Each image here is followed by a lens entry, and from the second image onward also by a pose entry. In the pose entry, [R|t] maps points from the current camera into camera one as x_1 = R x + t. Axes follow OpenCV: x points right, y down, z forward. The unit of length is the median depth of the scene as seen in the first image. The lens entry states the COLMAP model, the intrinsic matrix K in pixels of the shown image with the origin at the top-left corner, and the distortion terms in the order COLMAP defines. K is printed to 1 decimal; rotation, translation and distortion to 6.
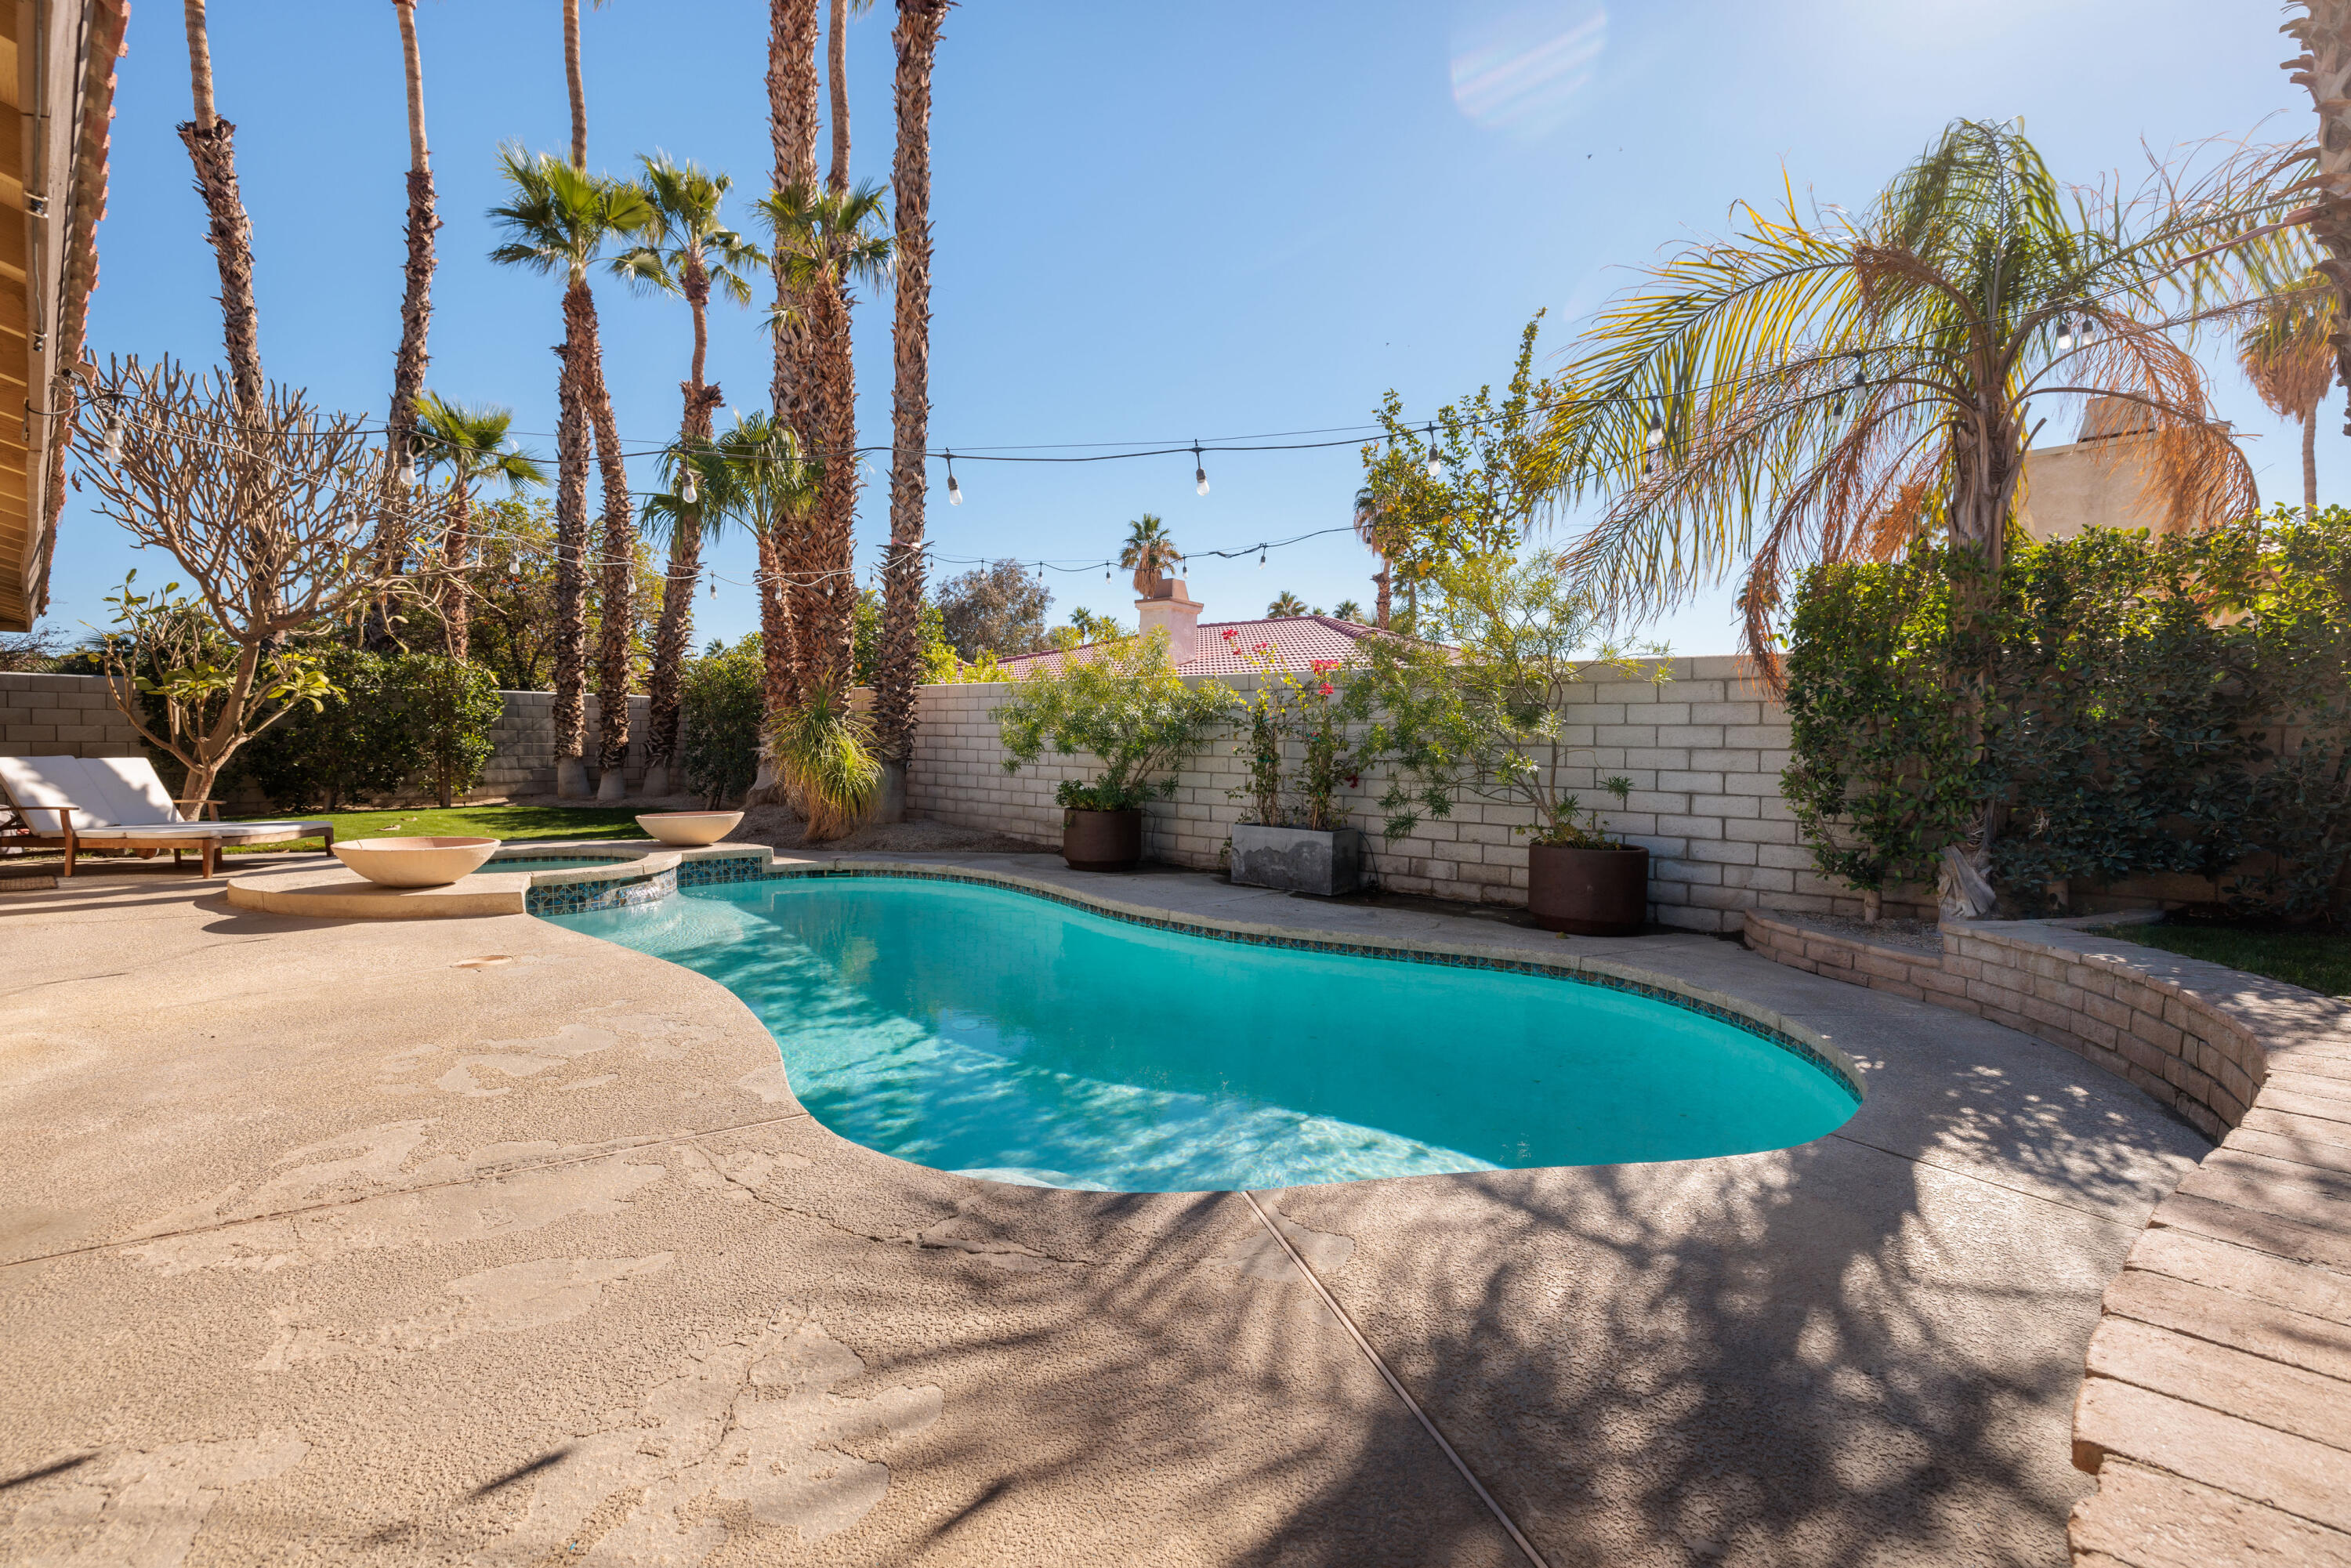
lens RADIAL K [[996.5, 0, 1167.7], [0, 996.5, 776.3], [0, 0, 1]] dist [-0.002573, 0.000895]
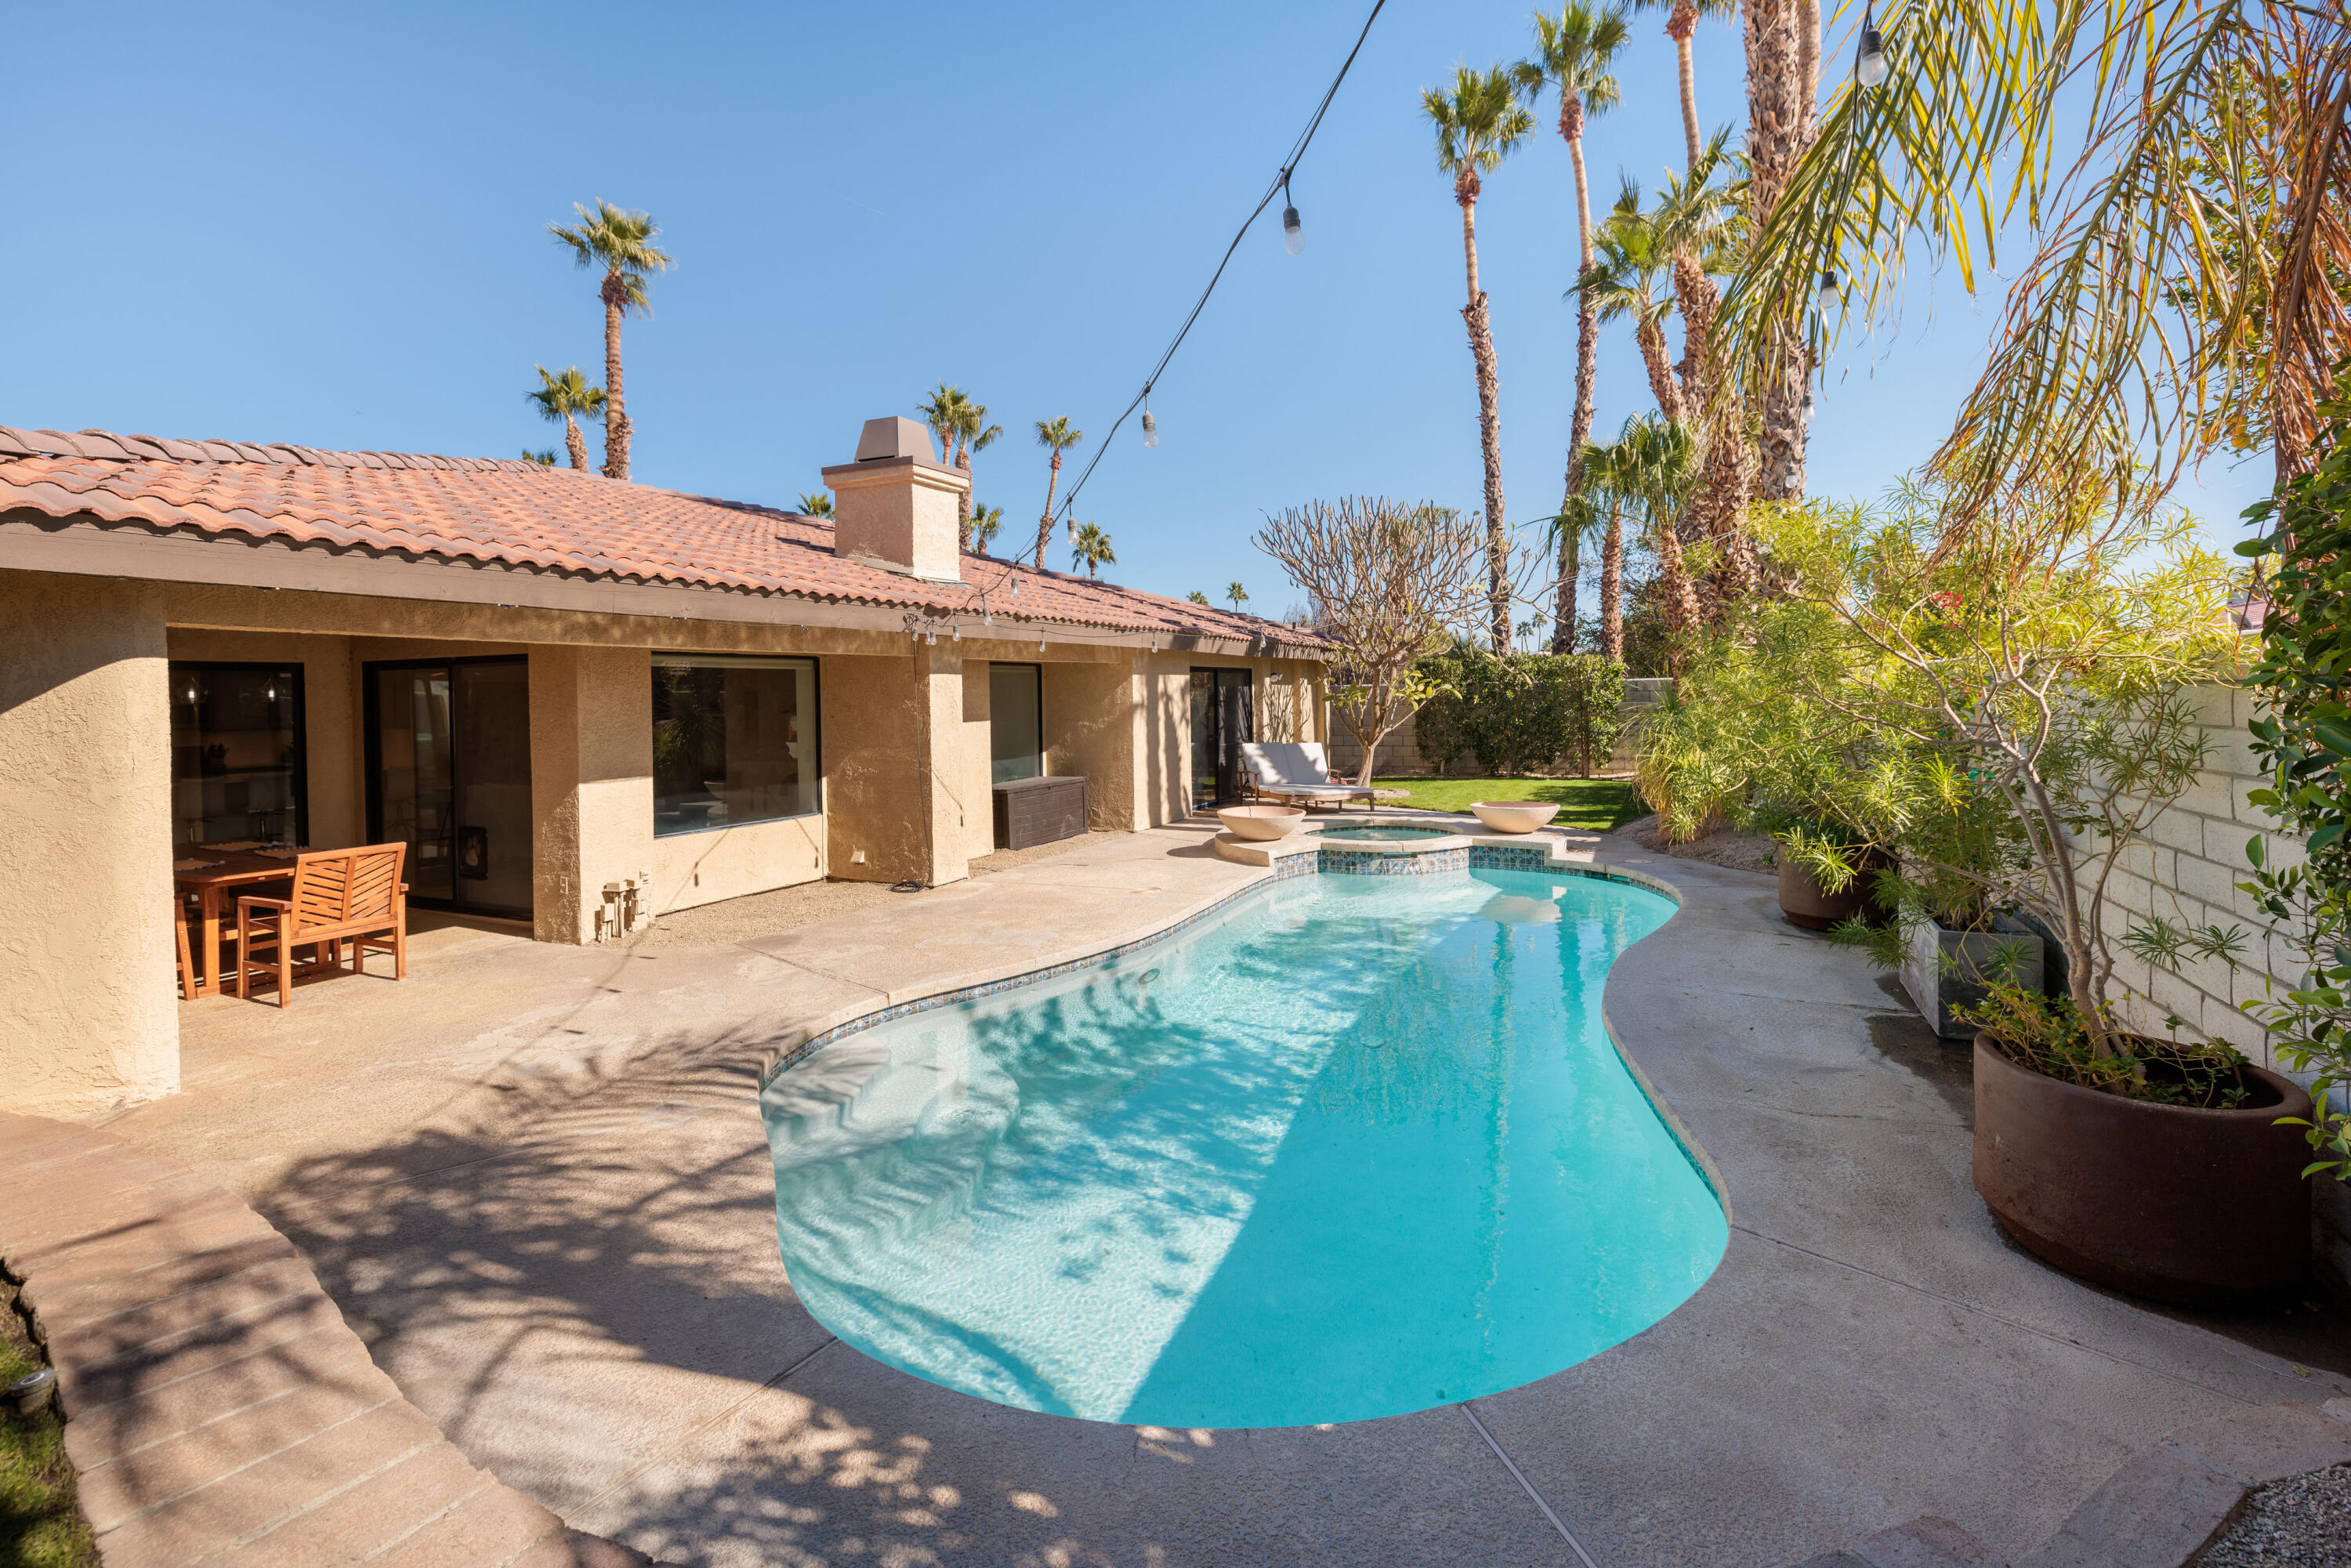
lens RADIAL K [[996.5, 0, 1214.5], [0, 996.5, 716.6], [0, 0, 1]] dist [-0.002573, 0.000895]
pose [[0.297107, -0.001047, -0.954844, 0.549484], [-0.014384, 0.999881, -0.005572, -0.055583], [0.954736, 0.015389, 0.297057, 0.368288]]
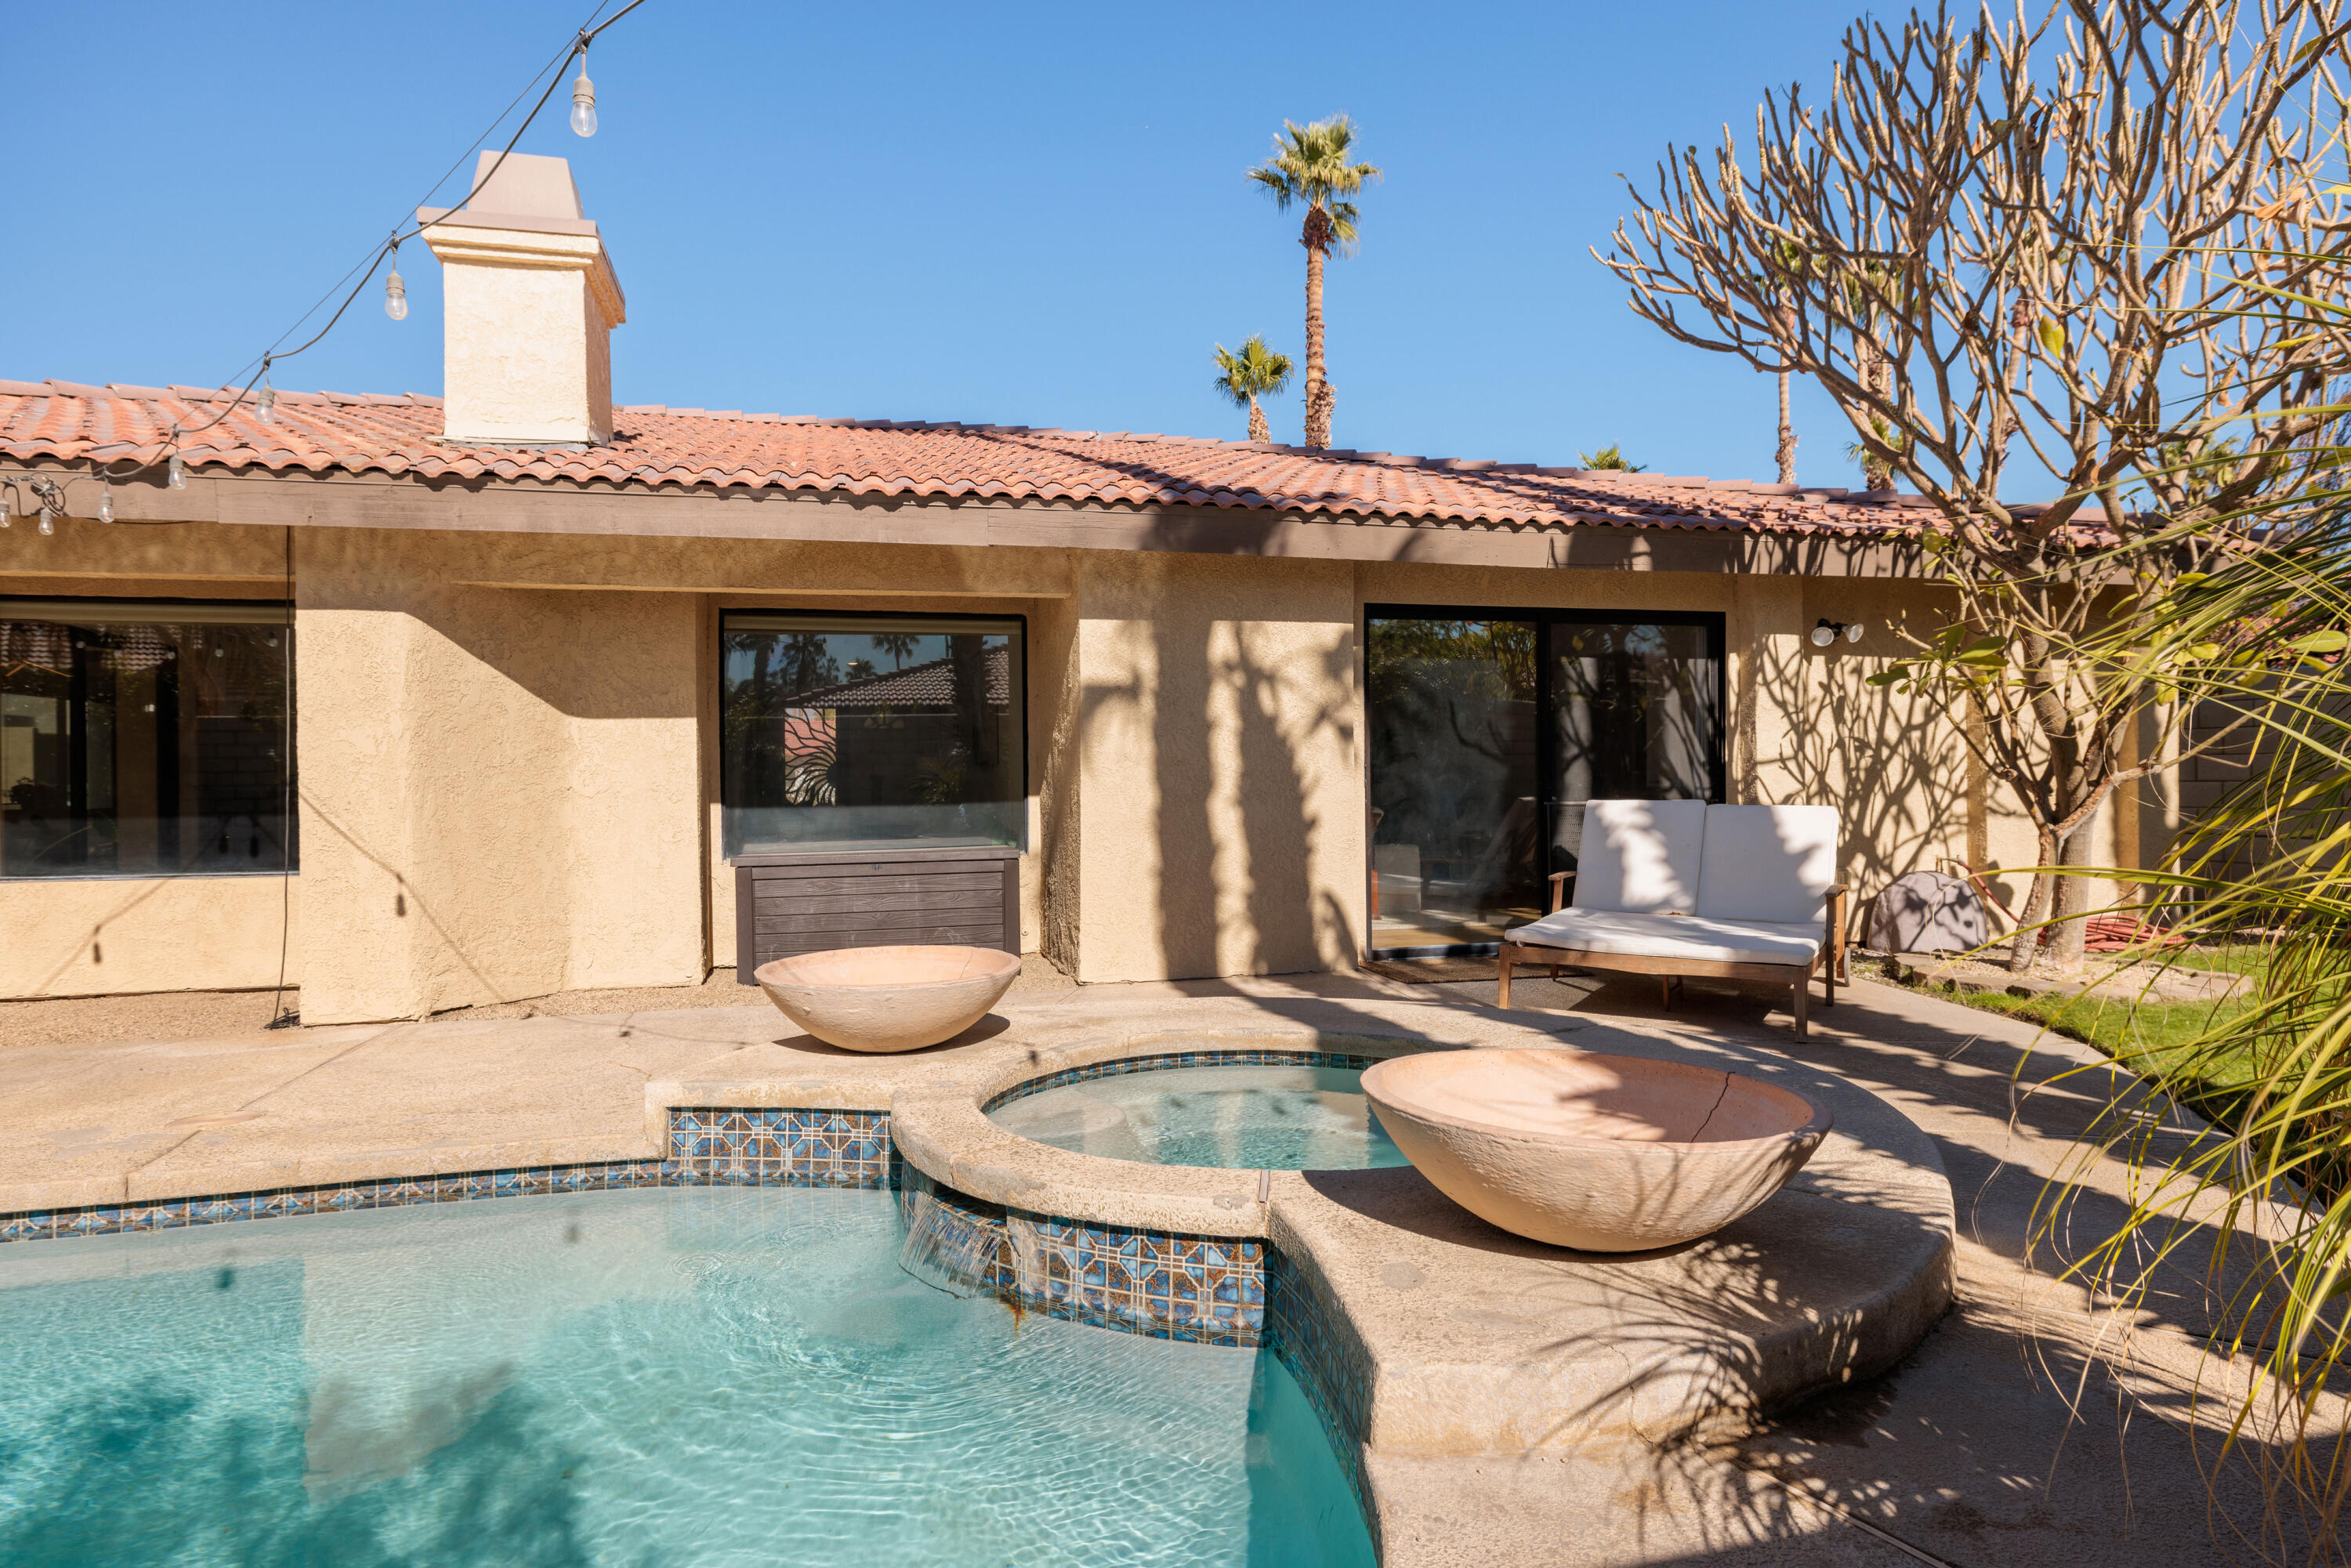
lens RADIAL K [[1324.1, 0, 1171.1], [0, 1324.1, 777.1], [0, 0, 1]] dist [-0.005672, 0.003013]
pose [[-0.537665, -0.008457, -0.843116, -0.218100], [-0.031763, 0.999443, 0.010230, -0.032508], [0.842560, 0.032281, -0.537634, 1.202970]]
